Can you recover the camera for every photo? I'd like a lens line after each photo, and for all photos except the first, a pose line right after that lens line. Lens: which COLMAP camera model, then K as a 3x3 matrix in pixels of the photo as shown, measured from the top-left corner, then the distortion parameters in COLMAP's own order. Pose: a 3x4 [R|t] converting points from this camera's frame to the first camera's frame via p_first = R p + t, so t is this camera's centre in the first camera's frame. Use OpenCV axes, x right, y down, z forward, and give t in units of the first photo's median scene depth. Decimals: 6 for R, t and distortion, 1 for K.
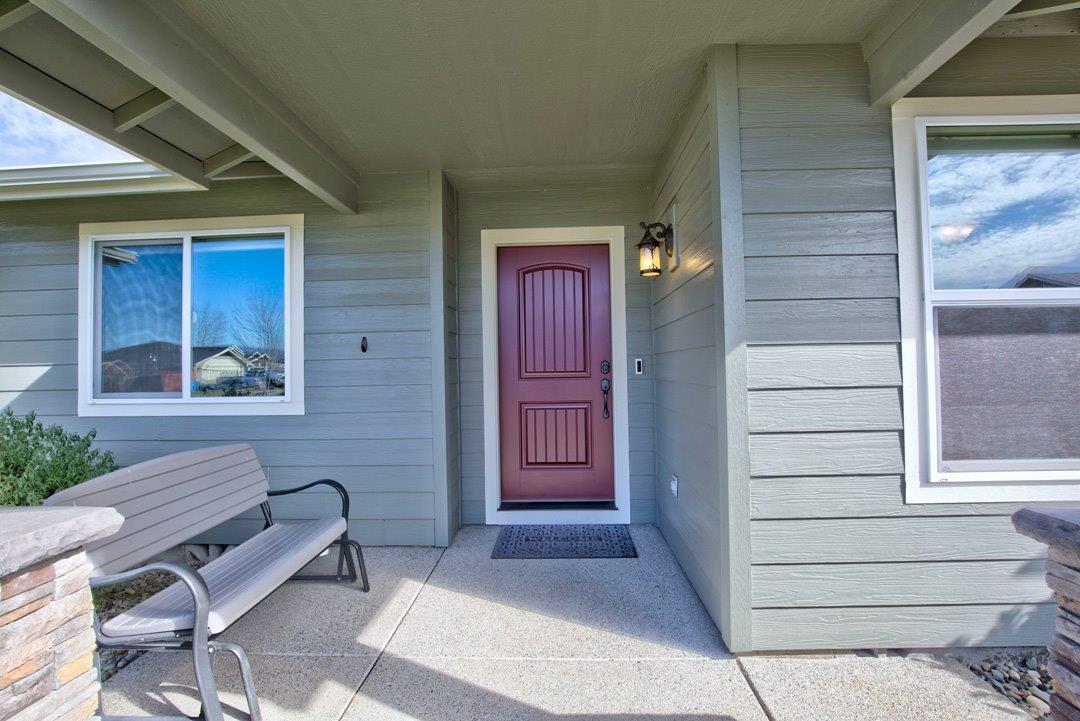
lens RADIAL K [[495.0, 0, 537.9], [0, 495.0, 360.2], [0, 0, 1]] dist [-0.036532, 0.005930]
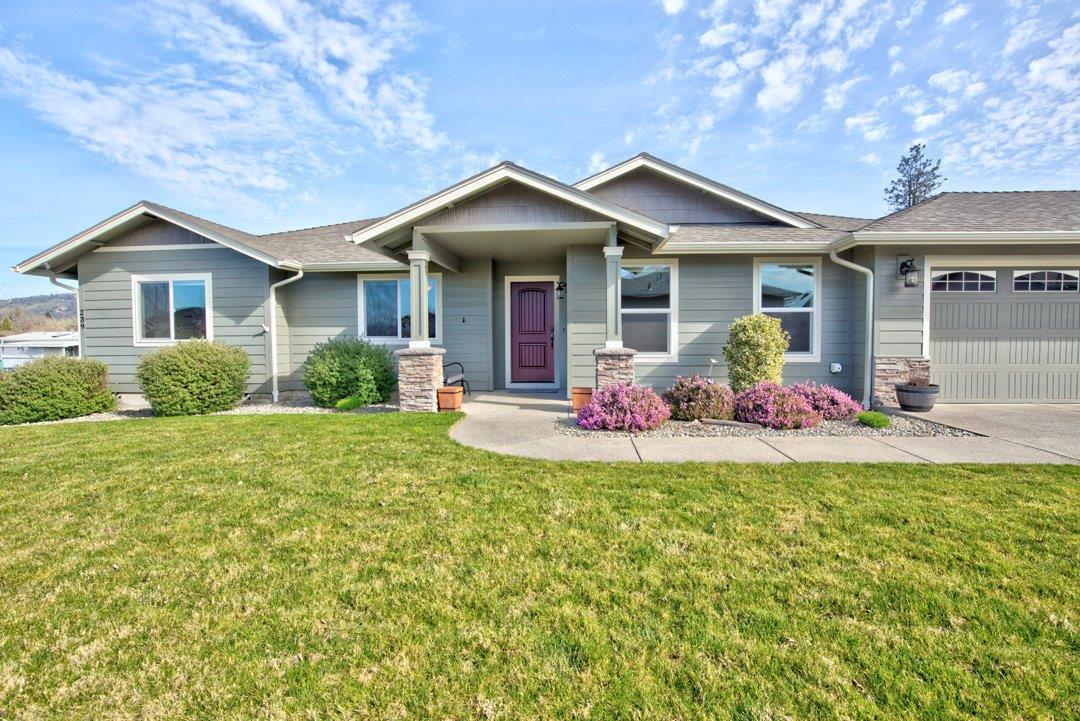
lens RADIAL K [[495.0, 0, 545.1], [0, 495.0, 360.9], [0, 0, 1]] dist [-0.036532, 0.005930]
pose [[0.999739, 0.015585, -0.016680, 0.157804], [-0.014450, 0.997704, 0.066163, 0.009433], [0.017673, -0.065904, 0.997669, -1.757048]]
